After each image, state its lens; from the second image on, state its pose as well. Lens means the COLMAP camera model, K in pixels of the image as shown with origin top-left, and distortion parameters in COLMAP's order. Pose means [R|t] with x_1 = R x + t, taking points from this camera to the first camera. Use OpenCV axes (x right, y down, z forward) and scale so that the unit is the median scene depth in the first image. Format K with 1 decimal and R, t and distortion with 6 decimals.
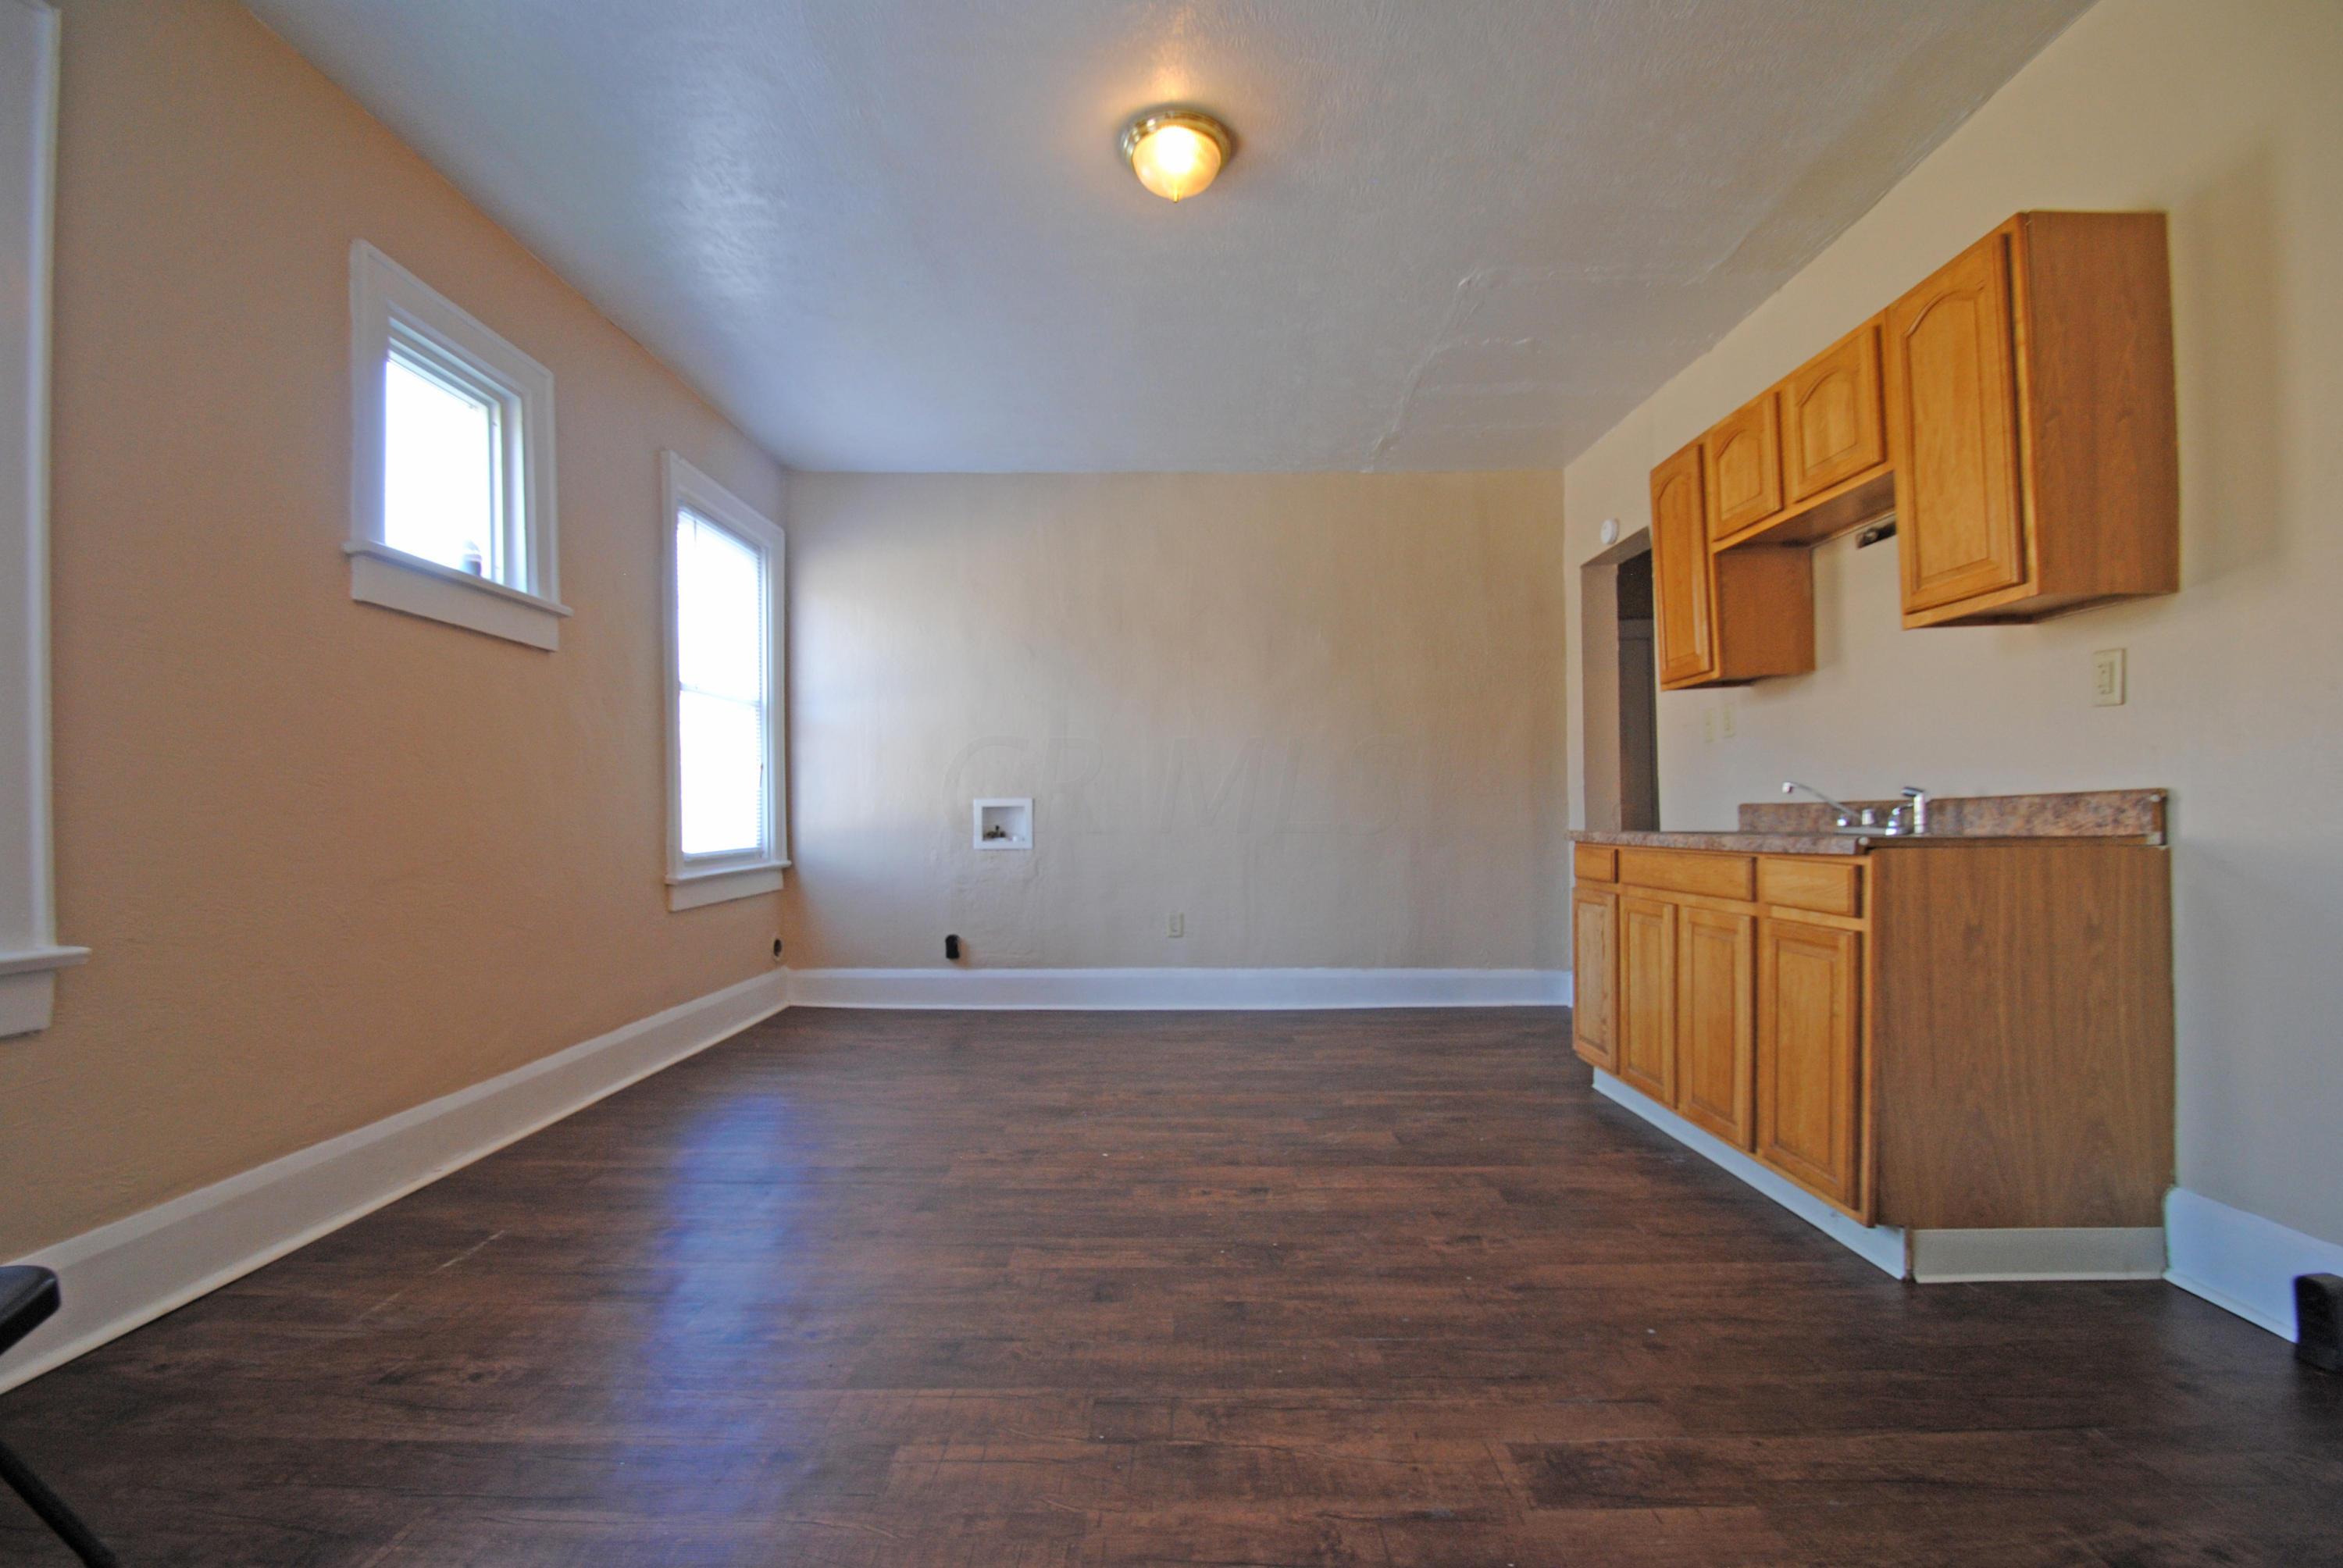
lens RADIAL K [[1035.9, 0, 1165.7], [0, 1035.9, 815.2], [0, 0, 1]] dist [-0.002338, -0.000087]
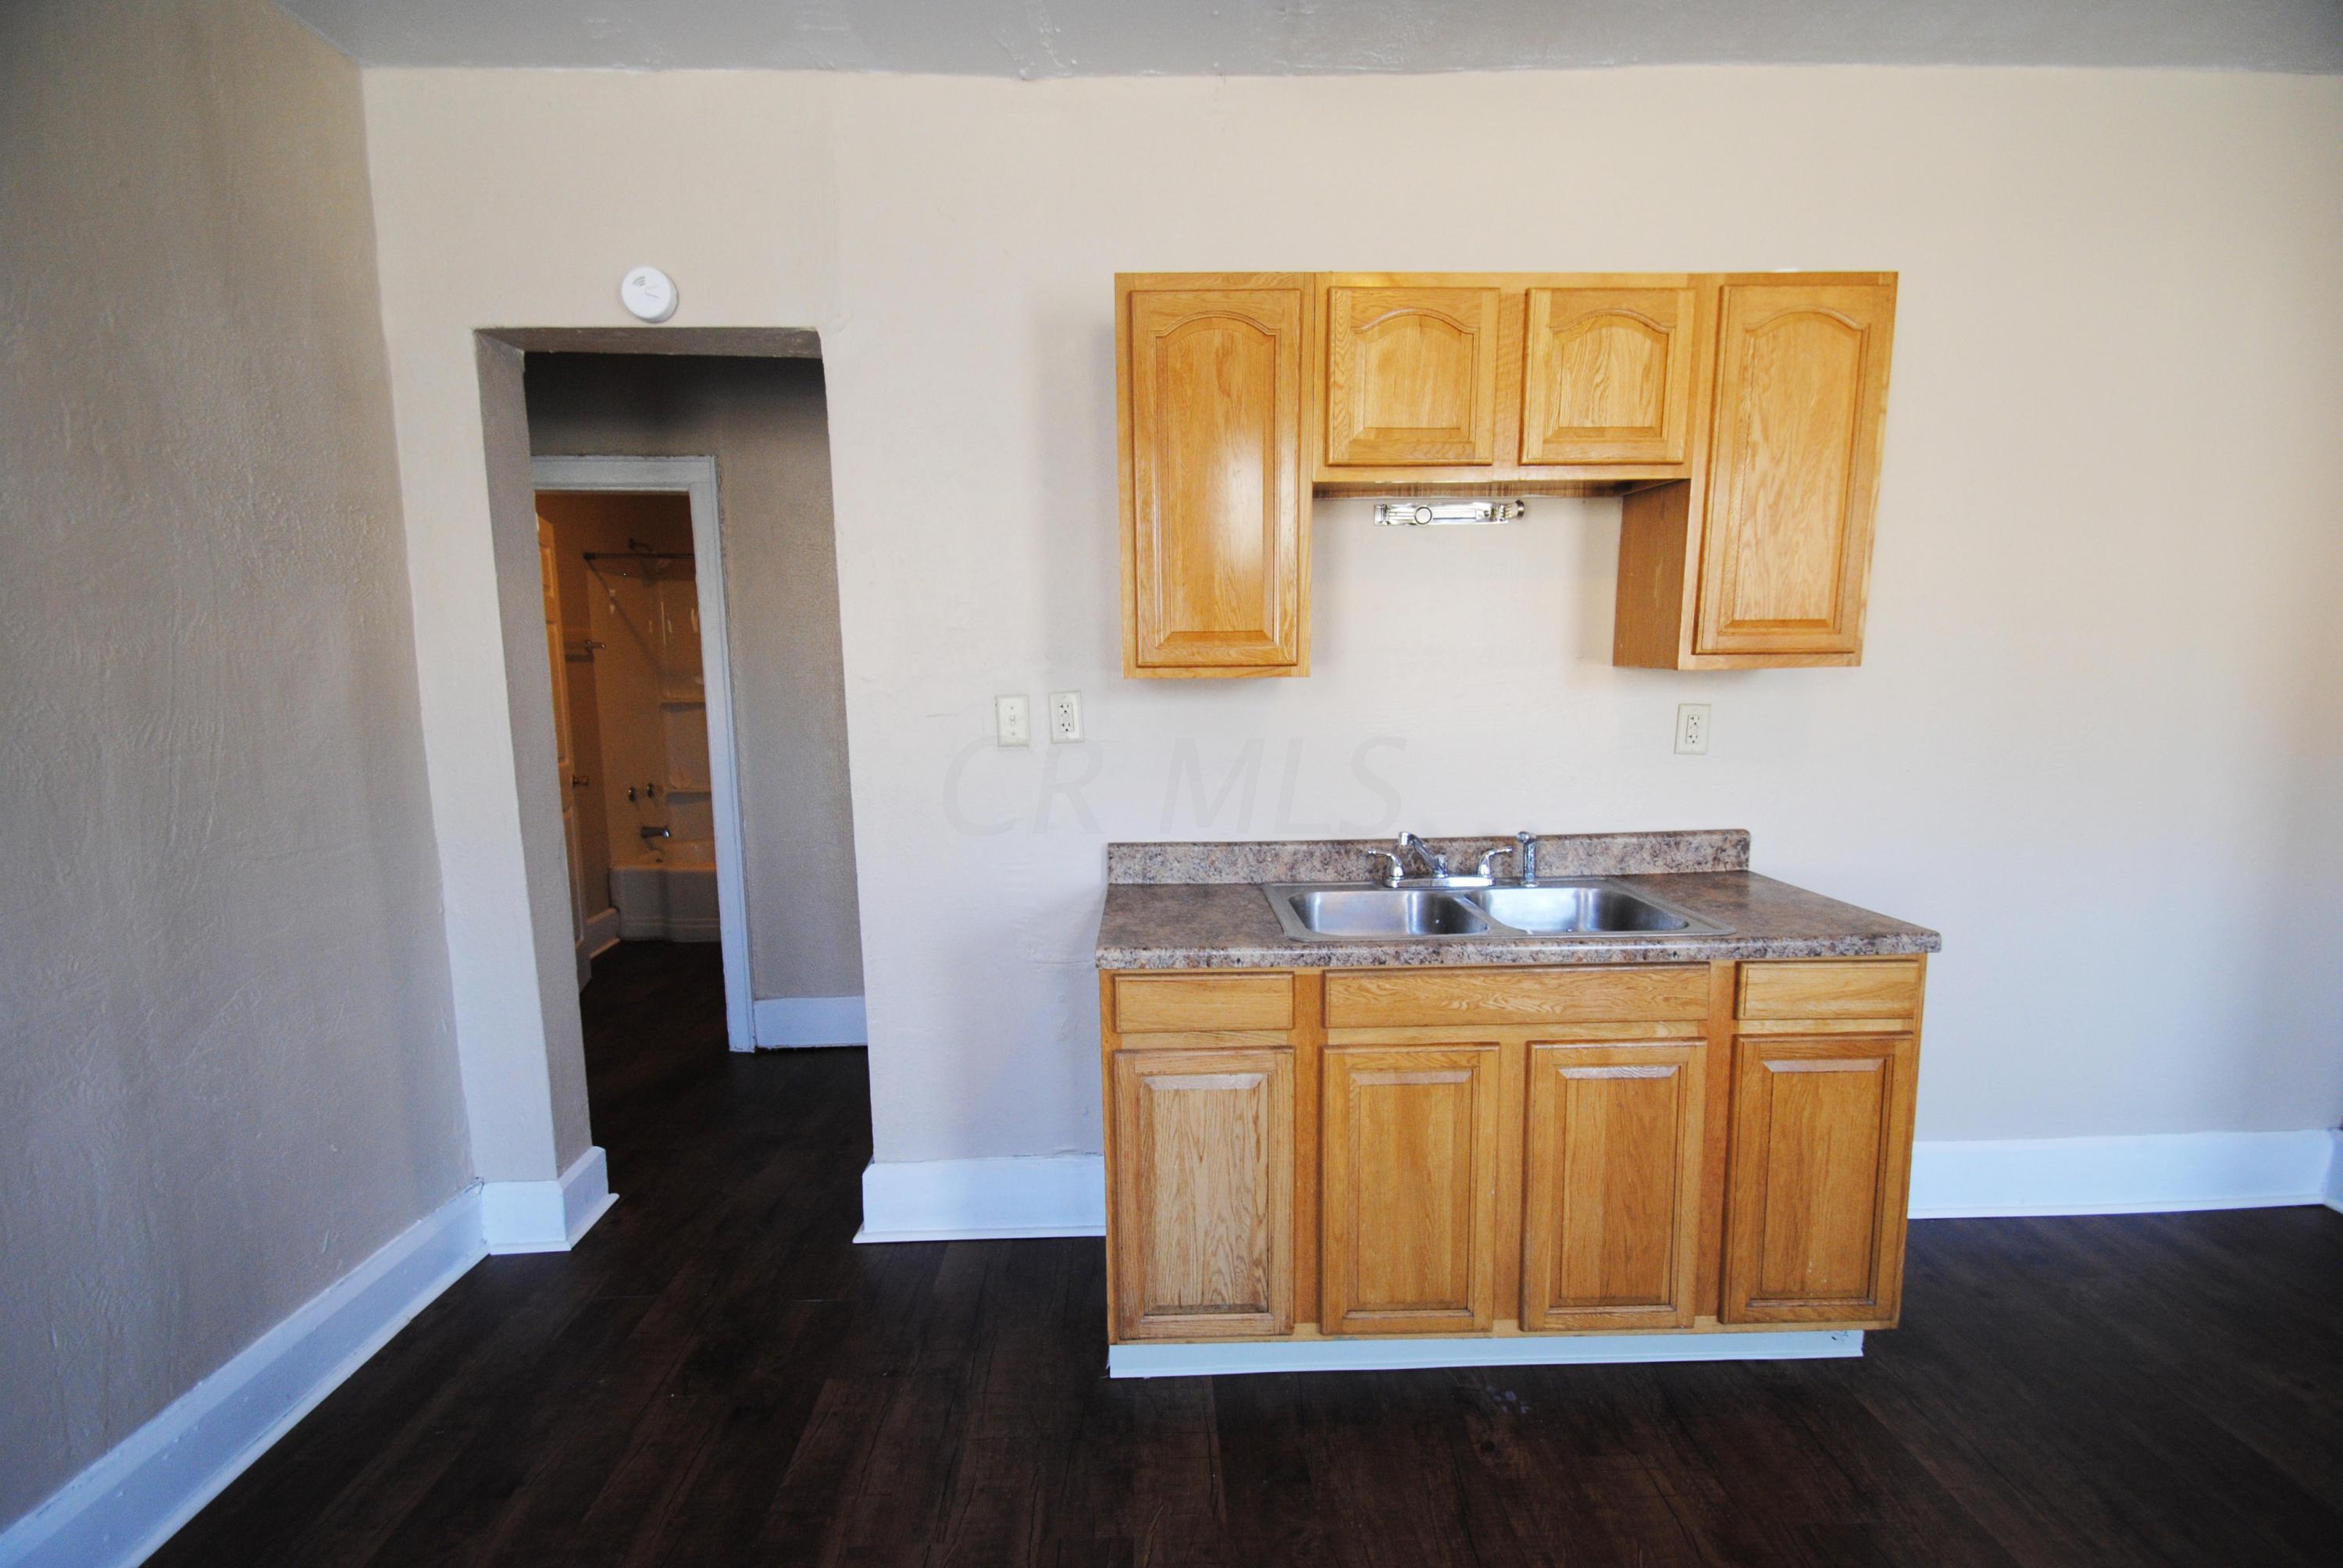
lens RADIAL K [[1035.9, 0, 1165.7], [0, 1035.9, 815.2], [0, 0, 1]] dist [-0.002338, -0.000087]
pose [[-0.021788, -0.128130, 0.991518, -0.174246], [0.008883, 0.991689, 0.128347, -0.180130], [-0.999723, 0.011604, -0.020469, 1.516269]]
